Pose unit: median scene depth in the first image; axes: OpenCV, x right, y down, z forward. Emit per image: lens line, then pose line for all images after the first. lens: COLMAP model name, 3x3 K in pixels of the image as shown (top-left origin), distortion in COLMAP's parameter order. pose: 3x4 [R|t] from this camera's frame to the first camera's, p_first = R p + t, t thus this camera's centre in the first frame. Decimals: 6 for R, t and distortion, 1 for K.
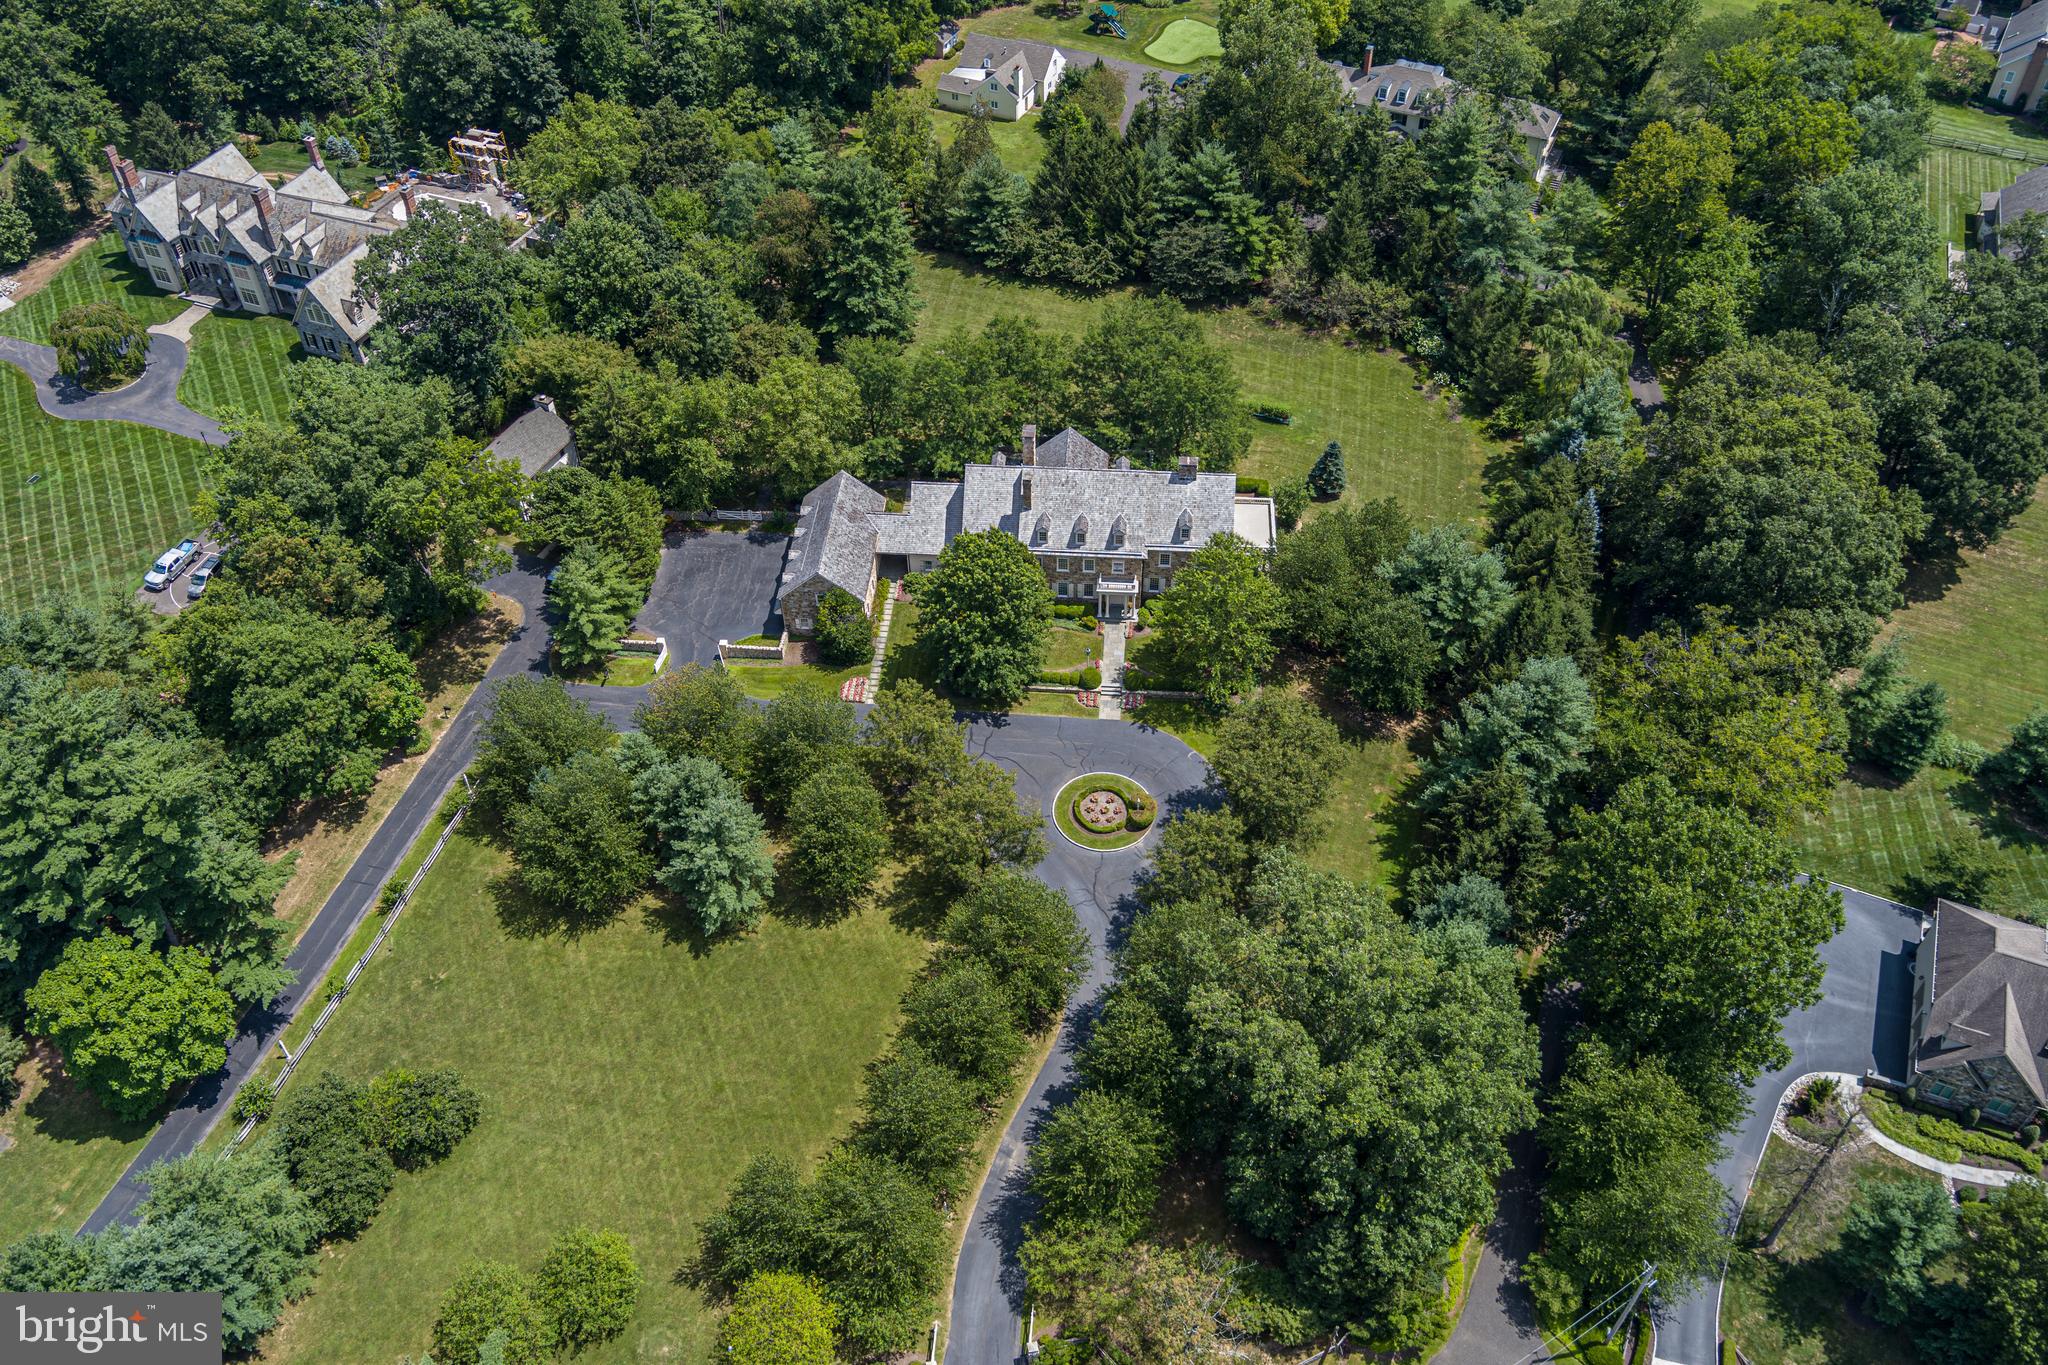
lens RADIAL K [[1660.3, 0, 1023.7], [0, 1660.3, 681.2], [0, 0, 1]] dist [-0.083627, 0.040441]
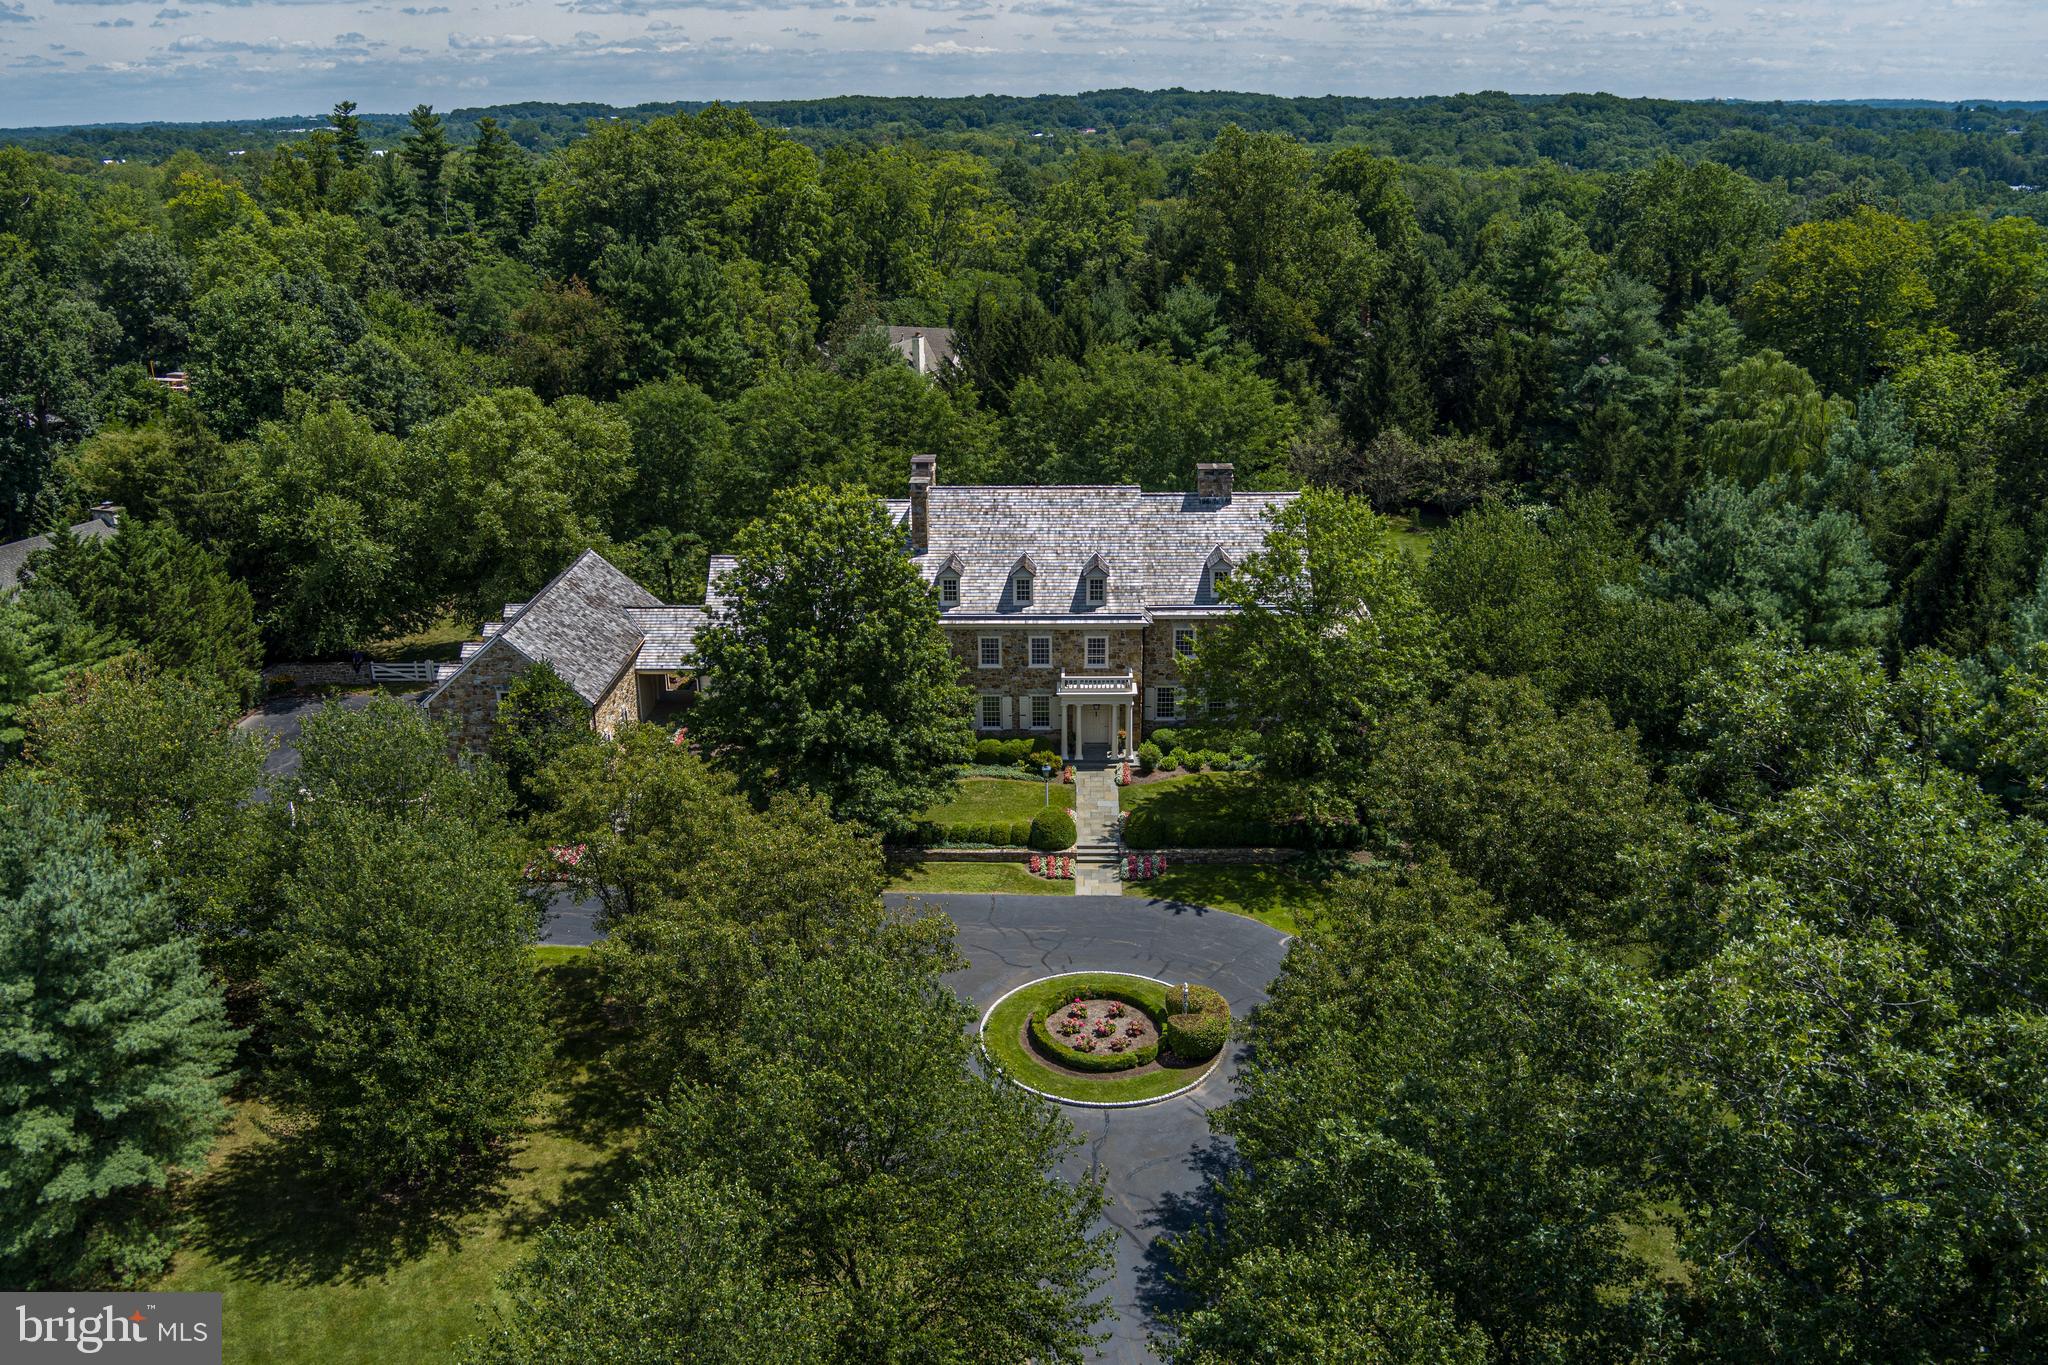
lens RADIAL K [[1660.3, 0, 1022.7], [0, 1660.3, 668.4], [0, 0, 1]] dist [-0.083627, 0.040441]
pose [[0.998726, -0.016497, 0.047698, 0.009100], [0.035689, 0.899080, -0.436326, 0.161823], [-0.035686, 0.437473, 0.898523, 0.538564]]
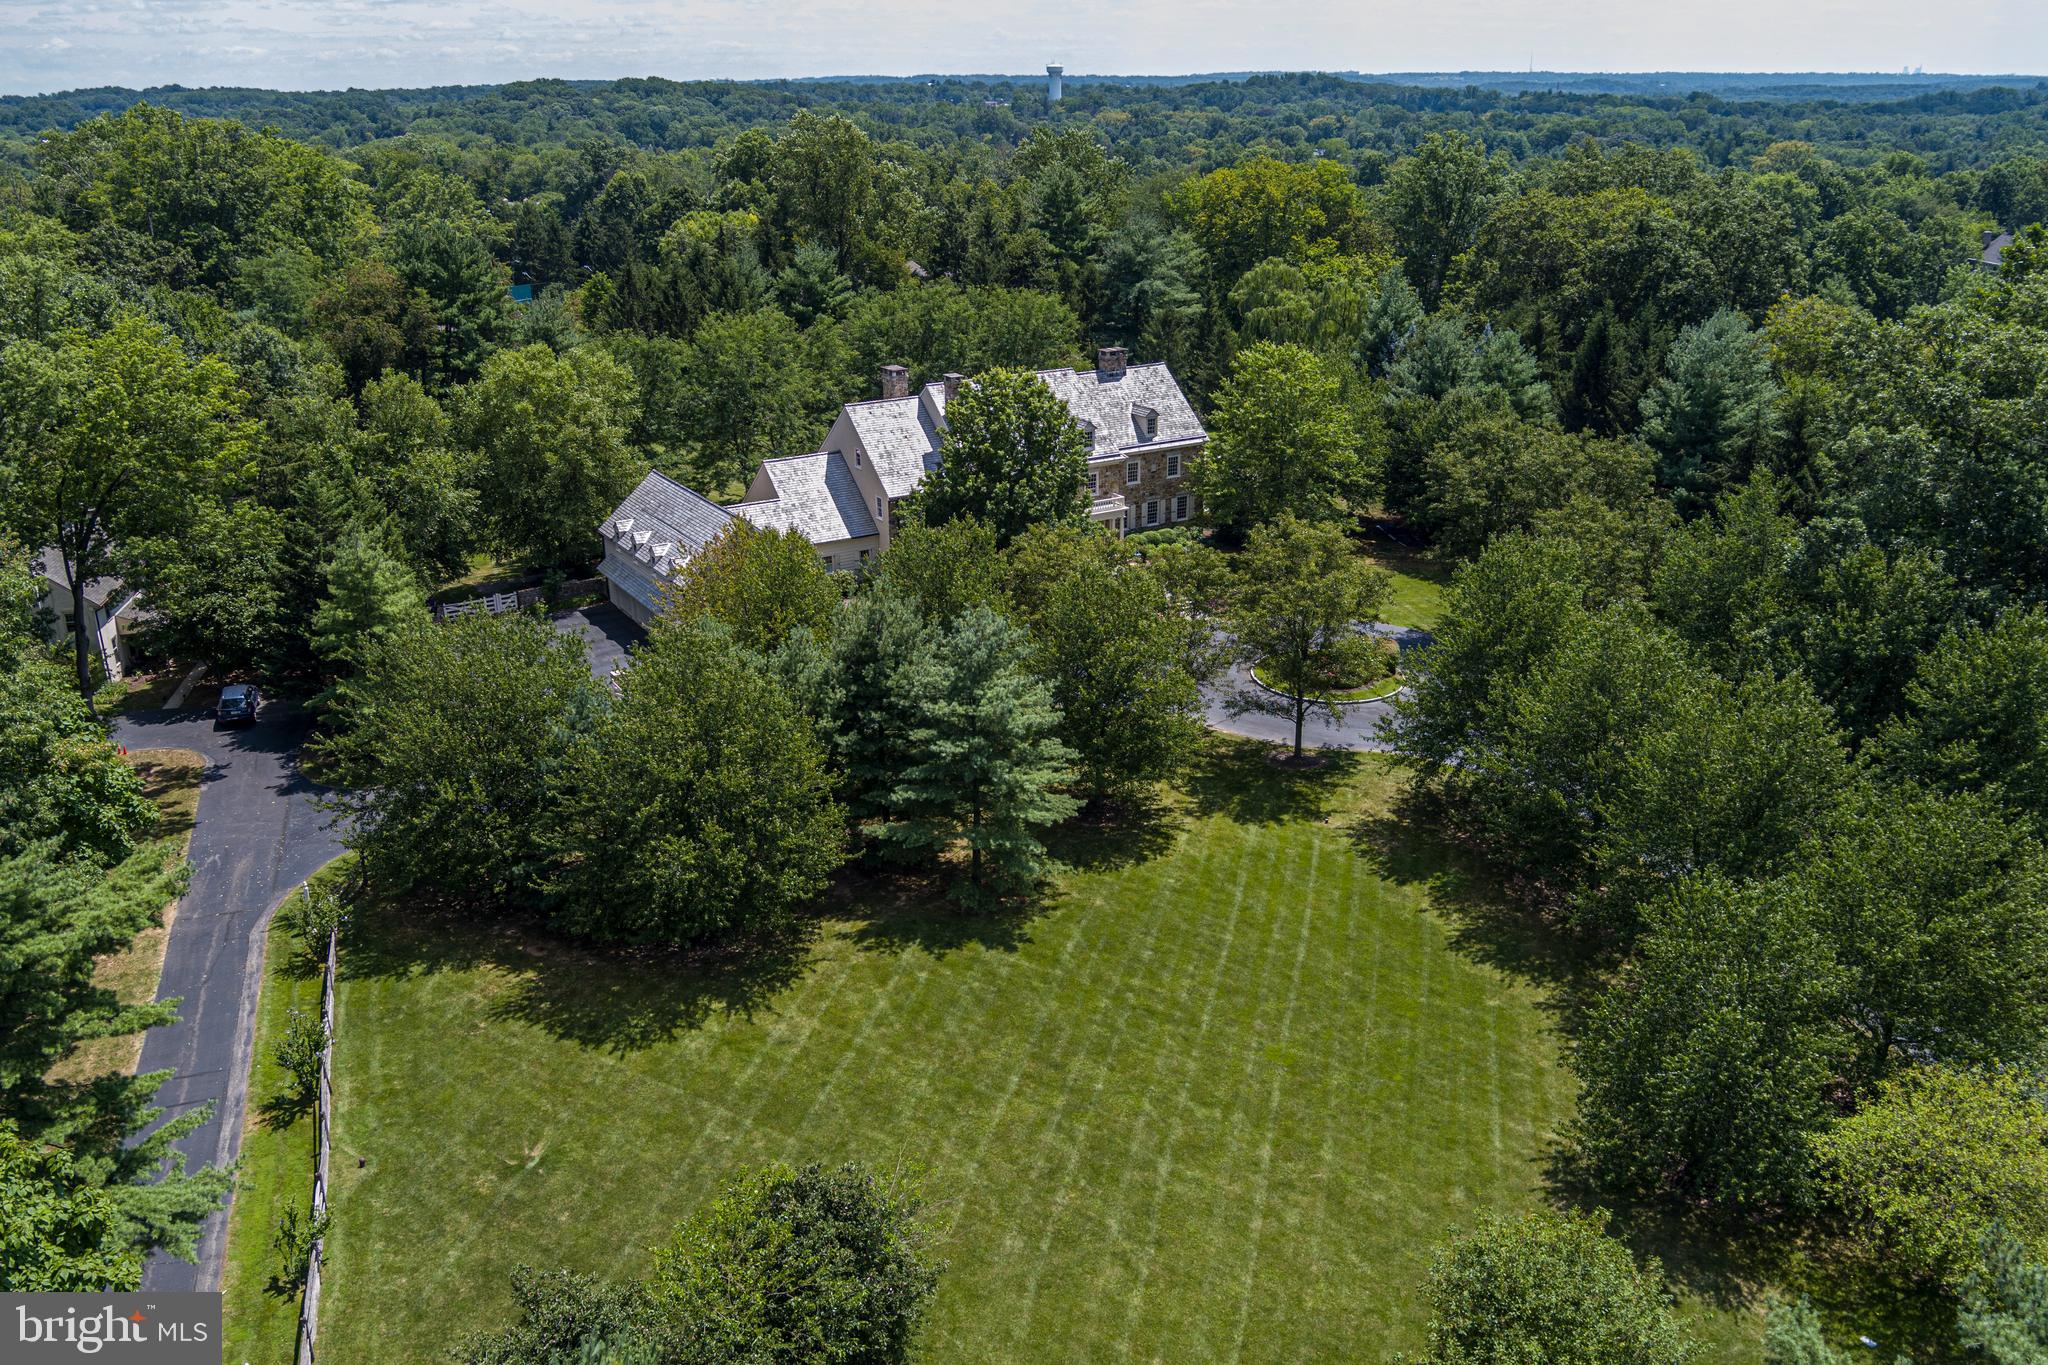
lens RADIAL K [[1660.3, 0, 1023.2], [0, 1660.3, 687.6], [0, 0, 1]] dist [-0.083627, 0.040441]
pose [[0.813385, -0.202736, 0.545254, -0.381317], [0.413543, 0.860727, -0.296870, 0.210788], [-0.409128, 0.466956, 0.783943, 0.487667]]
